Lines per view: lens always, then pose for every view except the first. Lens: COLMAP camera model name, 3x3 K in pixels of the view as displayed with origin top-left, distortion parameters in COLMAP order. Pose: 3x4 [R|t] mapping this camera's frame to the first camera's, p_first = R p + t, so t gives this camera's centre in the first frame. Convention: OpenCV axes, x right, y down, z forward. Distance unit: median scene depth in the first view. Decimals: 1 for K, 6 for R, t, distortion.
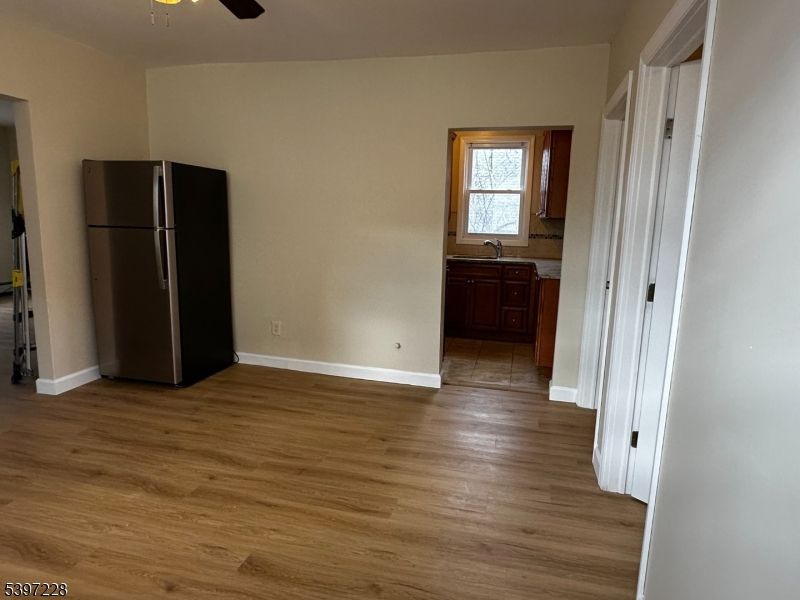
lens RADIAL K [[495.4, 0, 400.0], [0, 495.4, 300.0], [0, 0, 1]] dist [-0.000922, 0.001532]
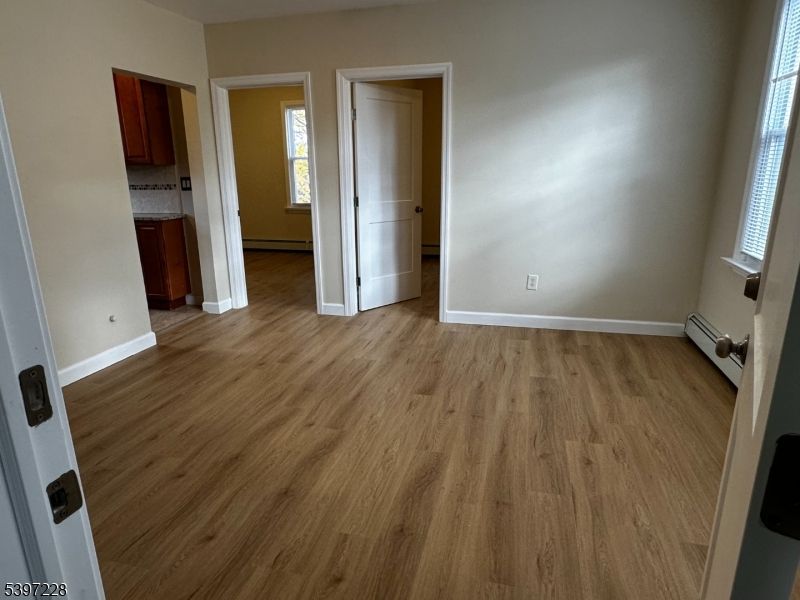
lens RADIAL K [[495.4, 0, 400.0], [0, 495.4, 300.0], [0, 0, 1]] dist [-0.000922, 0.001532]
pose [[-0.003199, -0.278879, 0.960321, -0.626299], [0.177407, 0.944934, 0.275001, -0.065993], [-0.984132, 0.171248, 0.046453, 0.349592]]
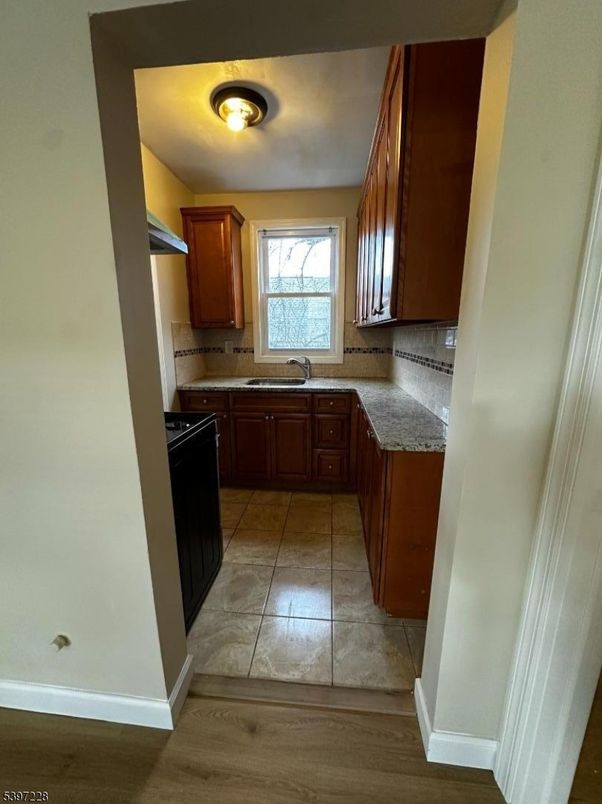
lens RADIAL K [[318.7, 0, 301.0], [0, 318.7, 402.0], [0, 0, 1]] dist [0.000646, -0.000016]
pose [[0.988210, -0.058027, 0.141683, 0.125181], [0.051468, 0.997446, 0.049533, -0.081843], [-0.144195, -0.041657, 0.988672, 0.543086]]
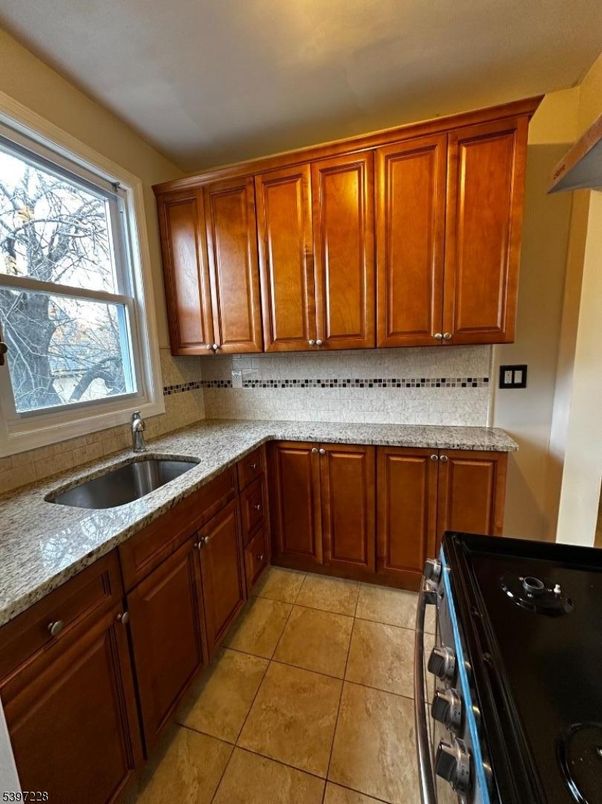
lens RADIAL K [[318.7, 0, 301.0], [0, 318.7, 402.0], [0, 0, 1]] dist [0.000646, -0.000016]
pose [[0.055697, -0.189736, 0.980254, -0.055106], [0.201847, 0.963646, 0.175052, -0.160007], [-0.977832, 0.188112, 0.091970, 0.906821]]
